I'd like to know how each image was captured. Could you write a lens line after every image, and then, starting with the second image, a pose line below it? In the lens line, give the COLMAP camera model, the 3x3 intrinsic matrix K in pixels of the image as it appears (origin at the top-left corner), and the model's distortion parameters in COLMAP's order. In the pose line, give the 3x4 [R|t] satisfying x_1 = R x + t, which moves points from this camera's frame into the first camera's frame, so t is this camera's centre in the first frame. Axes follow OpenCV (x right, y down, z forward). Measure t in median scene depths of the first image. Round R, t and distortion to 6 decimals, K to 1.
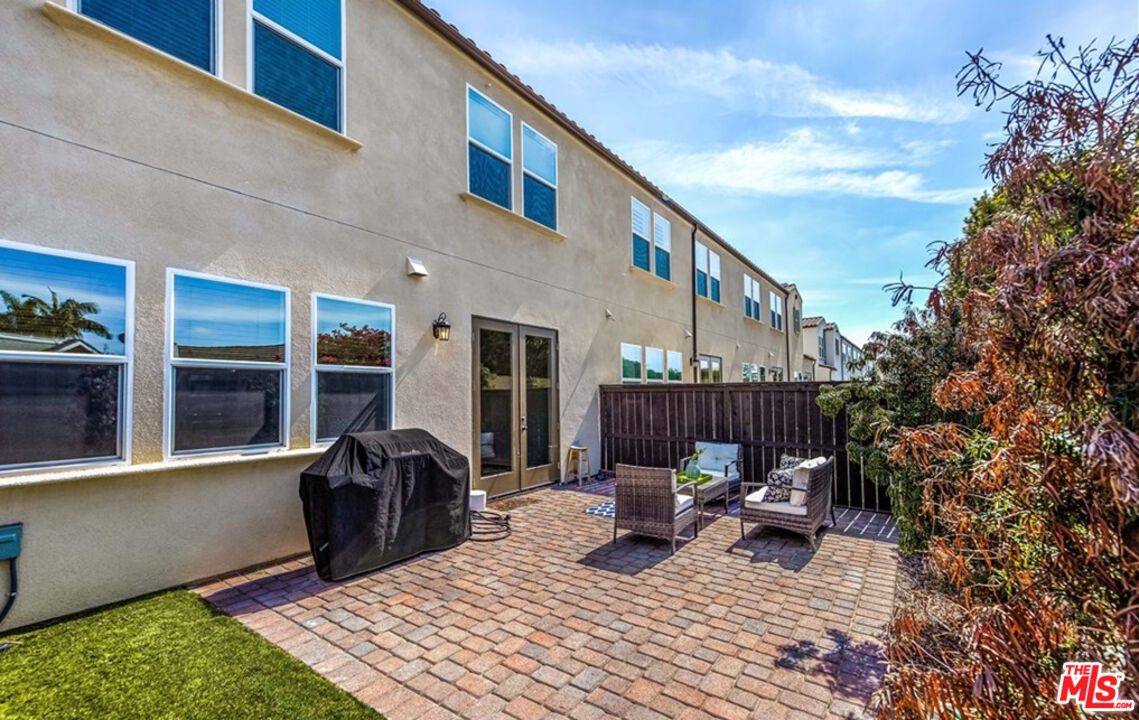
lens RADIAL K [[477.0, 0, 568.4], [0, 477.0, 368.5], [0, 0, 1]] dist [-0.003855, -0.000221]
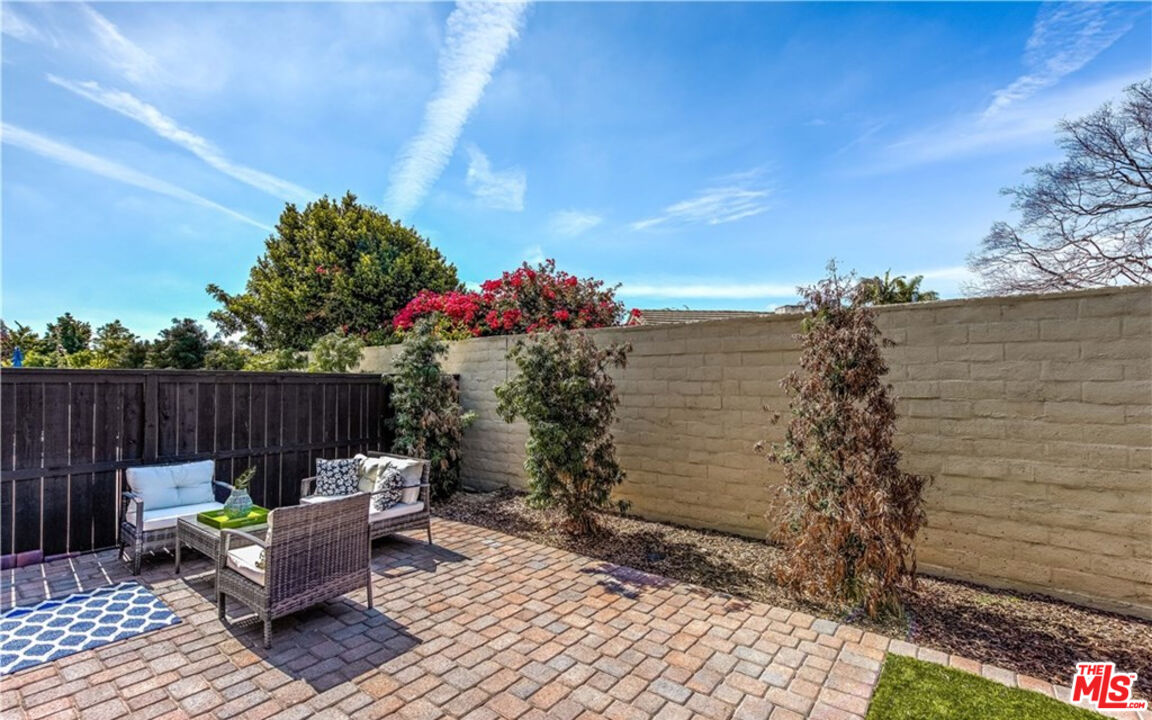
lens RADIAL K [[498.2, 0, 579.7], [0, 498.2, 368.2], [0, 0, 1]] dist [0.003954, 0.000333]
pose [[0.055036, 0.019431, 0.998295, -0.641620], [-0.040802, 0.999019, -0.017196, 0.017976], [-0.997650, -0.039786, 0.055775, 0.751847]]
